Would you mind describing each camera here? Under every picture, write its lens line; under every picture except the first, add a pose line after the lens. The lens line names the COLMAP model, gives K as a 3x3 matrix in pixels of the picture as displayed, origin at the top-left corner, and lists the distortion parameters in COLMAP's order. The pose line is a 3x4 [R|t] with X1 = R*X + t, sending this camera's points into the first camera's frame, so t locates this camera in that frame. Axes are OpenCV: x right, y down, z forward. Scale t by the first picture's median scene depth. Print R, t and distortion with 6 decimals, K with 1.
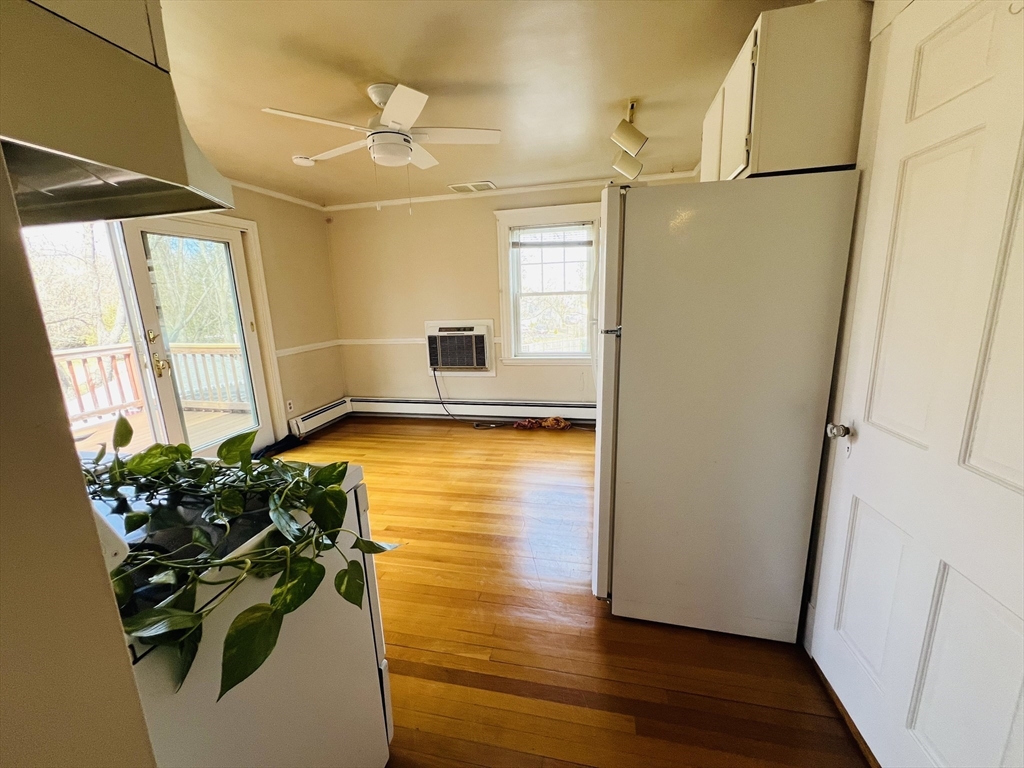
lens RADIAL K [[410.9, 0, 511.4], [0, 410.9, 383.1], [0, 0, 1]] dist [0.000444, -0.000157]
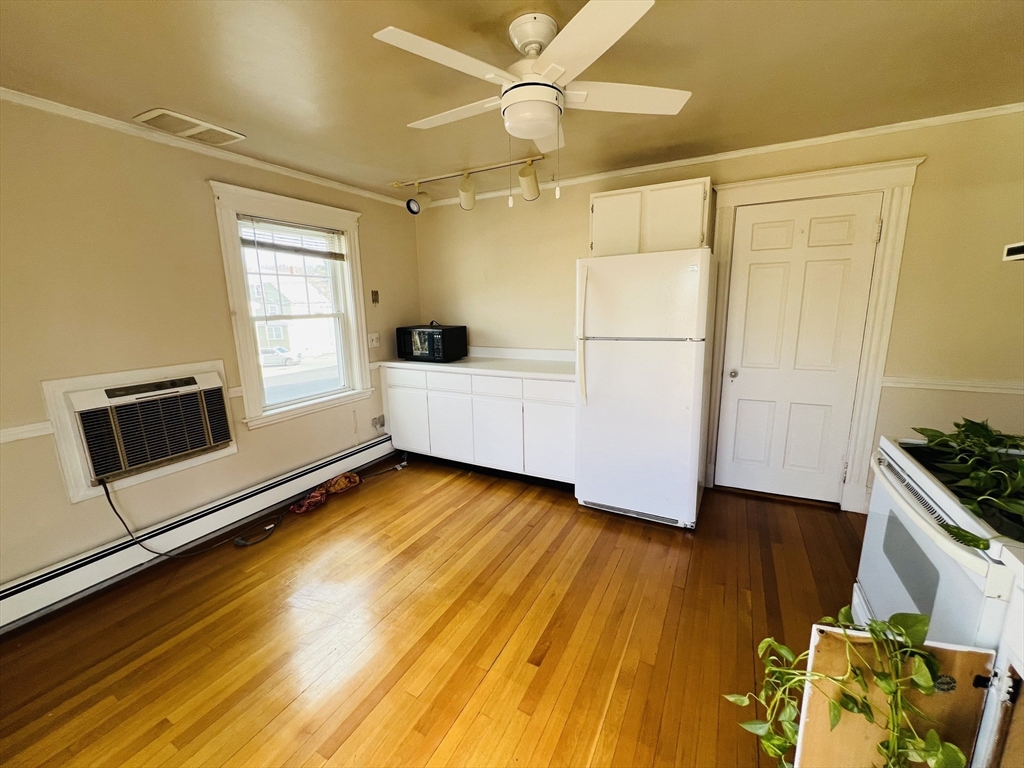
lens RADIAL K [[410.9, 0, 507.4], [0, 410.9, 384.3], [0, 0, 1]] dist [0.000444, -0.000157]
pose [[0.274257, -0.162499, 0.947827, -0.507242], [0.206967, 0.972497, 0.106842, -0.099378], [-0.939121, 0.166867, 0.300346, 0.440441]]
